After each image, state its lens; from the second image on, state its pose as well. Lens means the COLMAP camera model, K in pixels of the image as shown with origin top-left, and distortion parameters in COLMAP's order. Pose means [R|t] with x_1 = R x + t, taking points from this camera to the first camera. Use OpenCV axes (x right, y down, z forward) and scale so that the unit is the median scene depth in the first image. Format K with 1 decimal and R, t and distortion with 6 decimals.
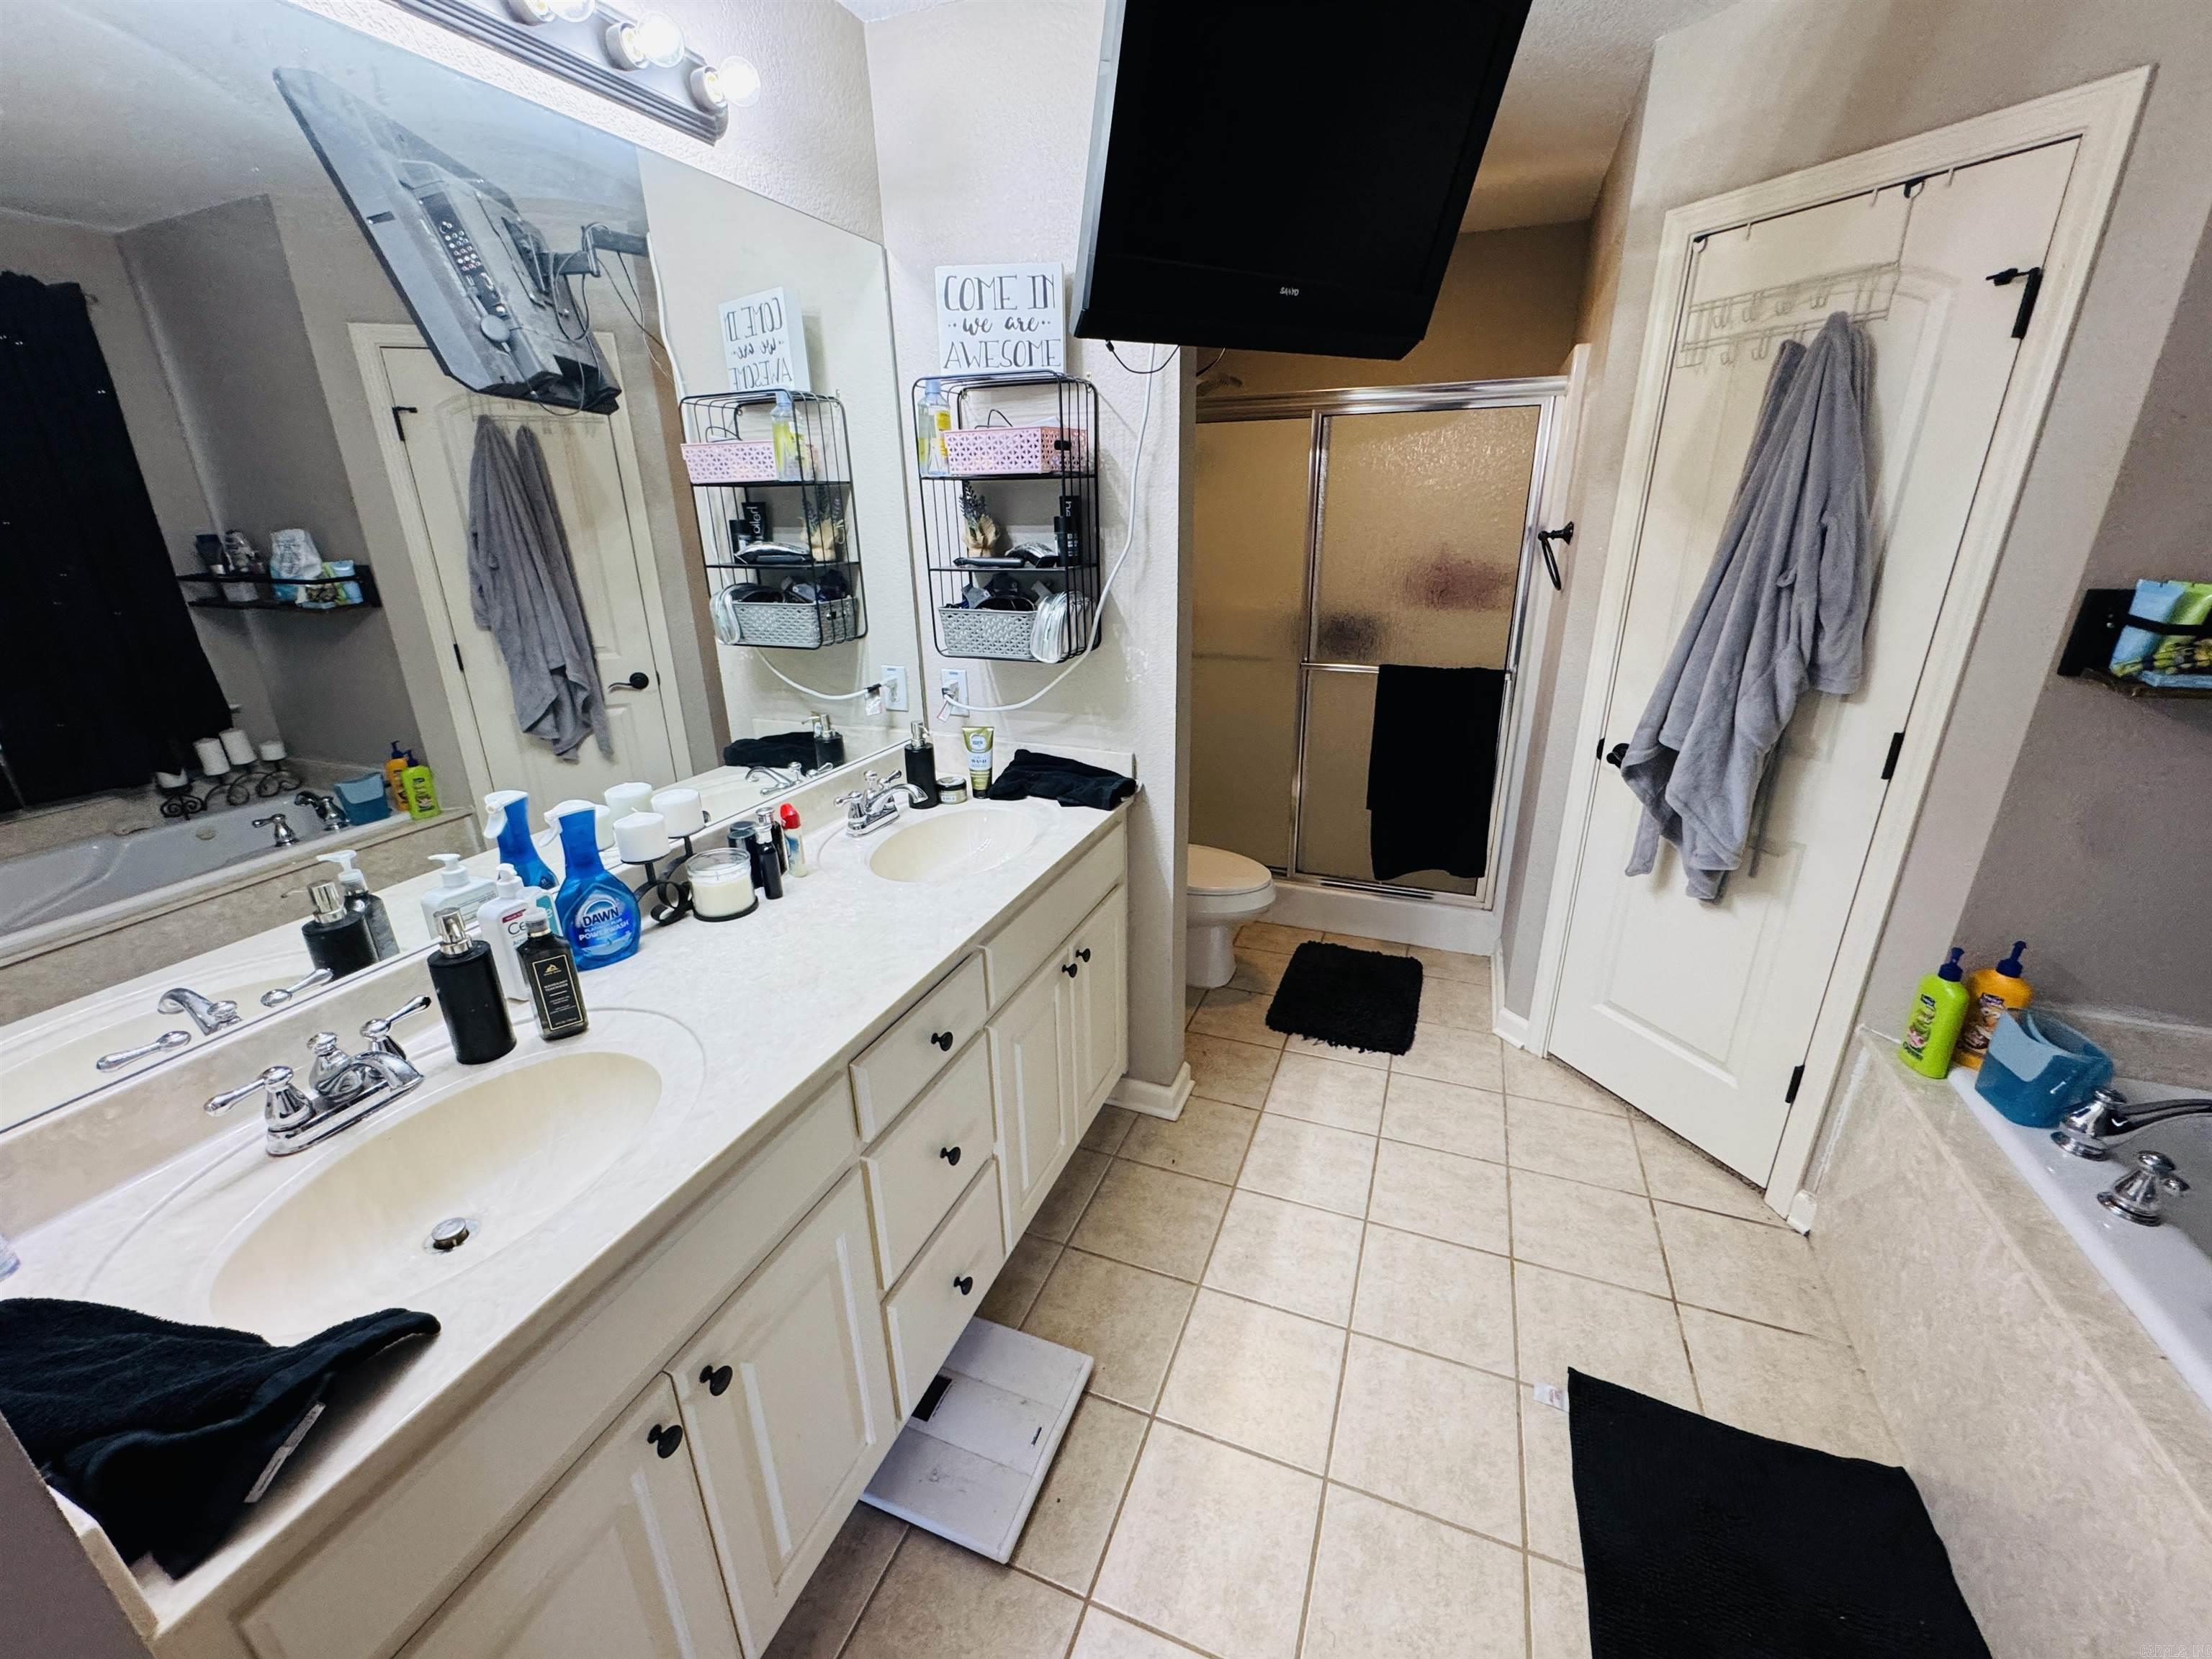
lens RADIAL K [[888.2, 0, 1106.3], [0, 888.2, 827.1], [0, 0, 1]] dist [-0.004245, 0.000456]
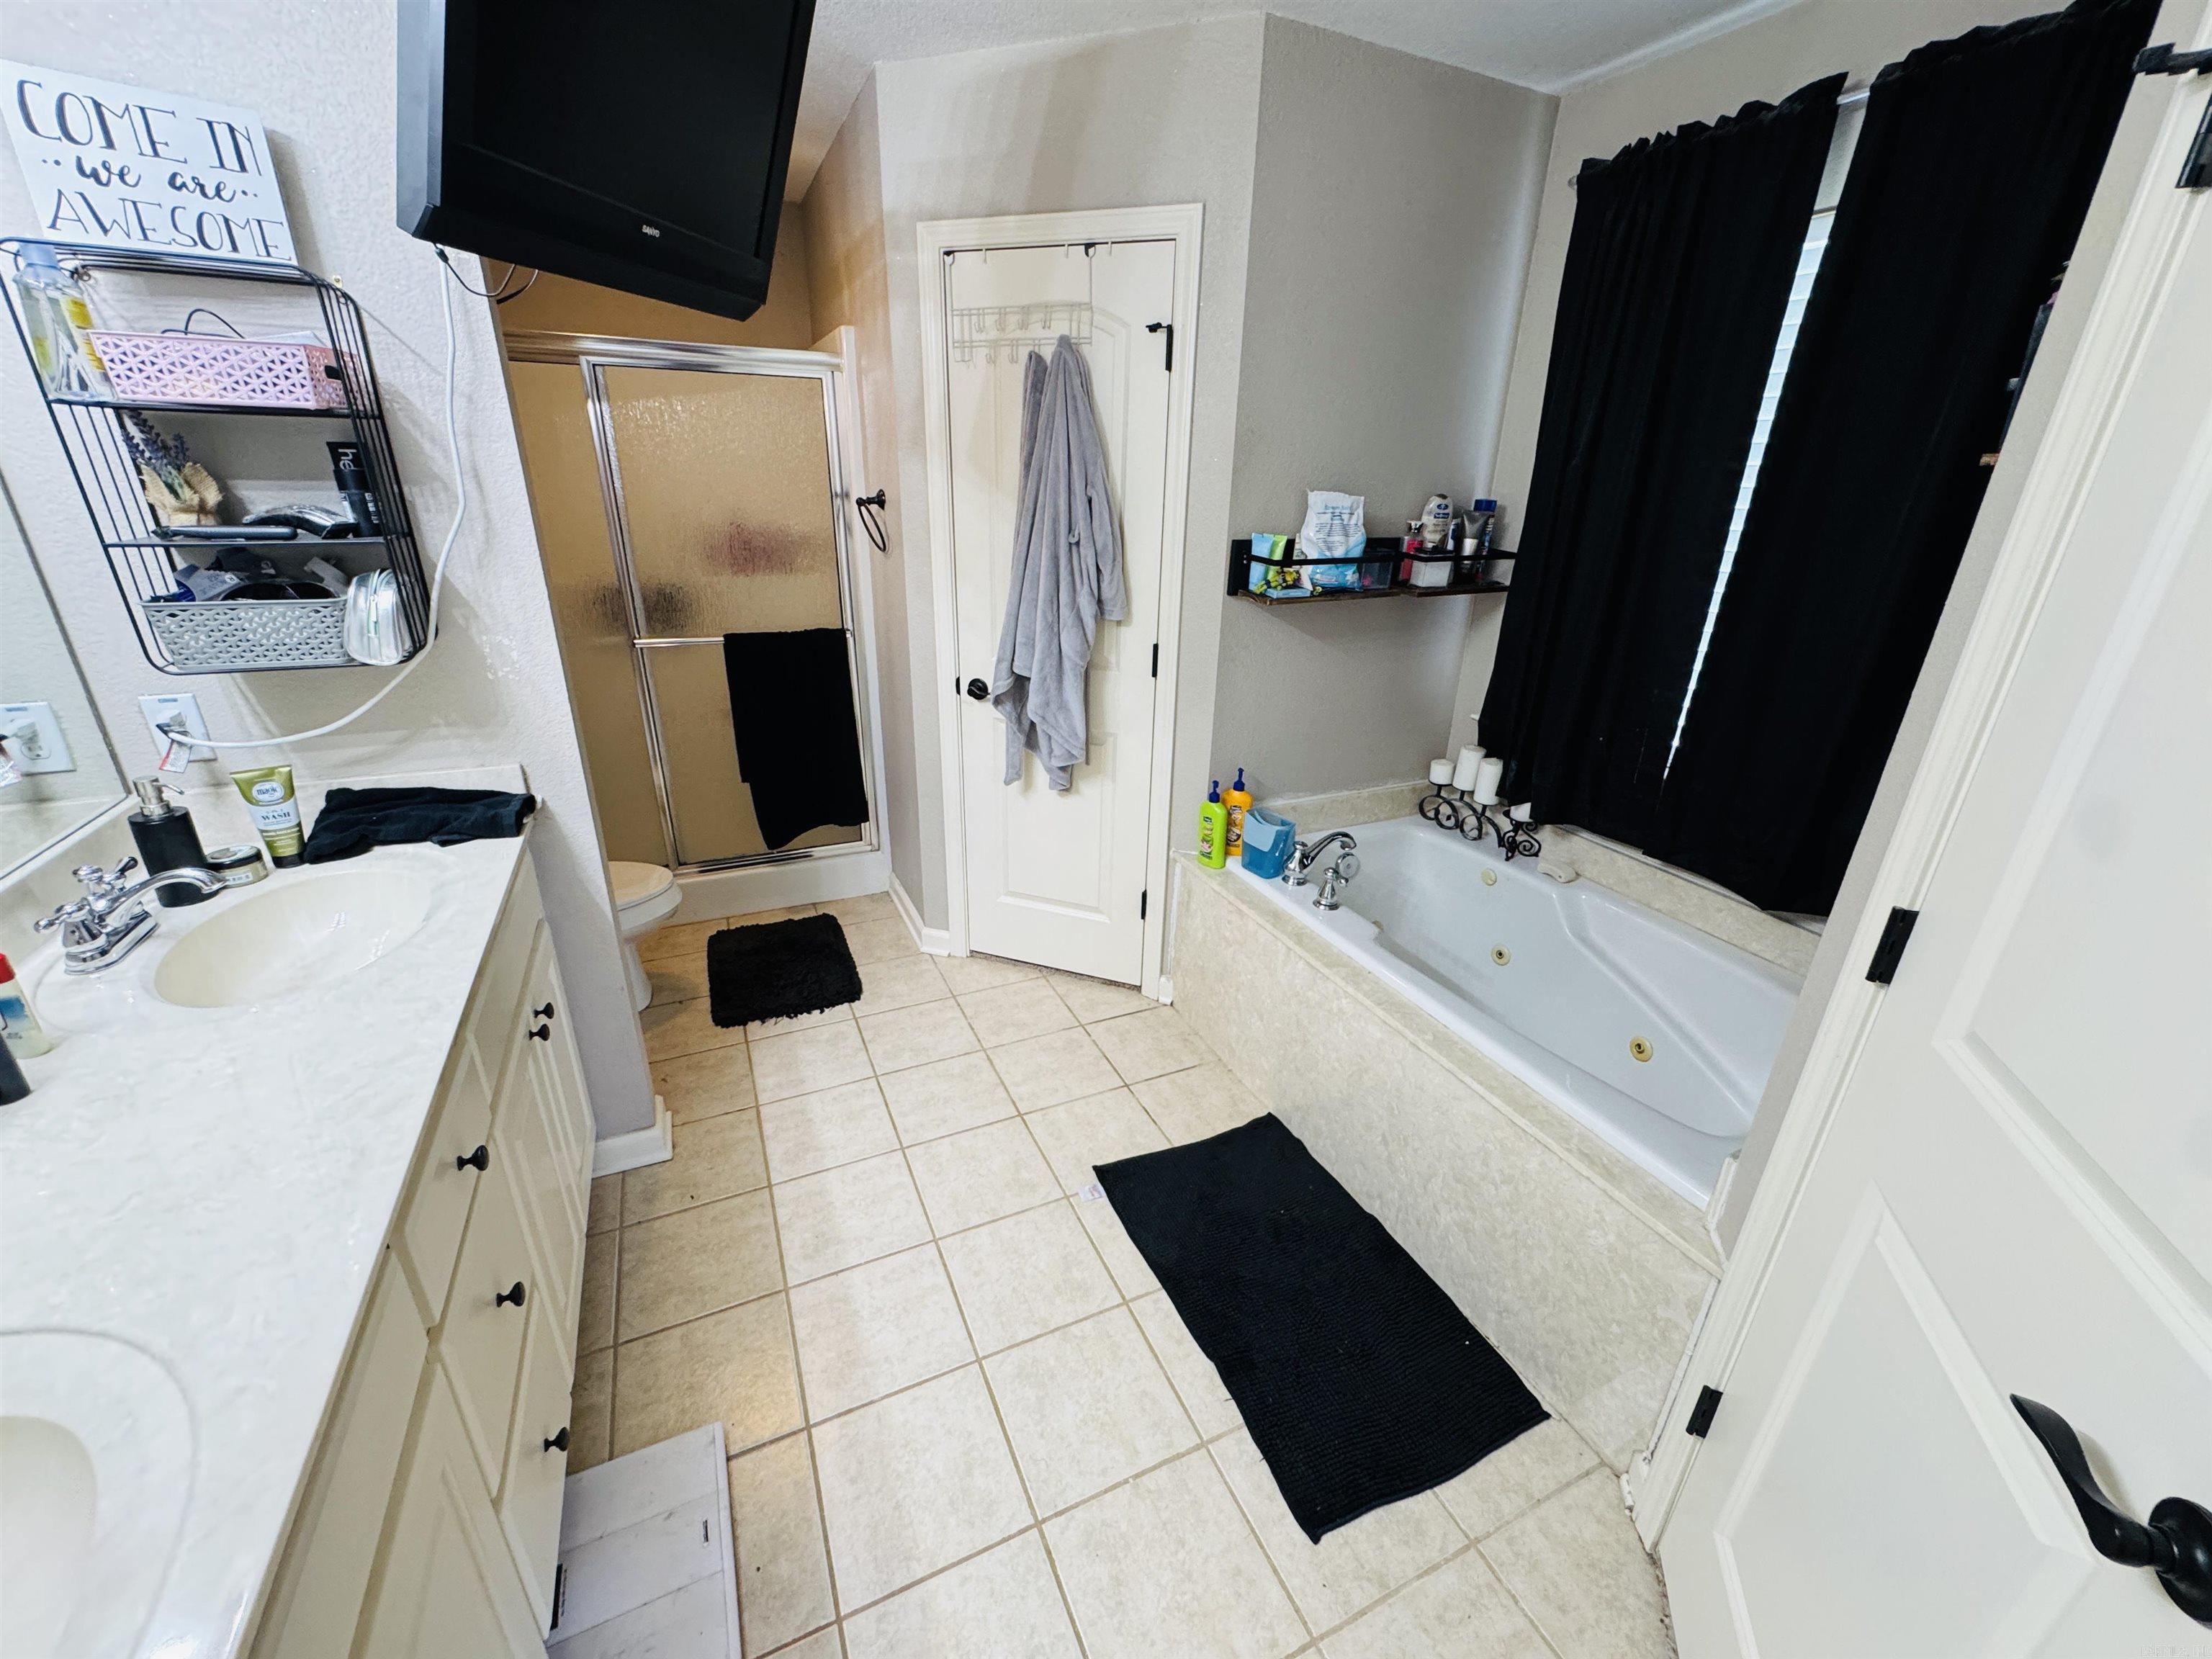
lens RADIAL K [[888.2, 0, 1106.3], [0, 888.2, 827.1], [0, 0, 1]] dist [-0.004245, 0.000456]
pose [[0.686223, -0.239647, 0.686780, -0.183839], [0.216073, 0.968709, 0.122127, -0.009559], [-0.694558, 0.064589, 0.716532, 0.036221]]
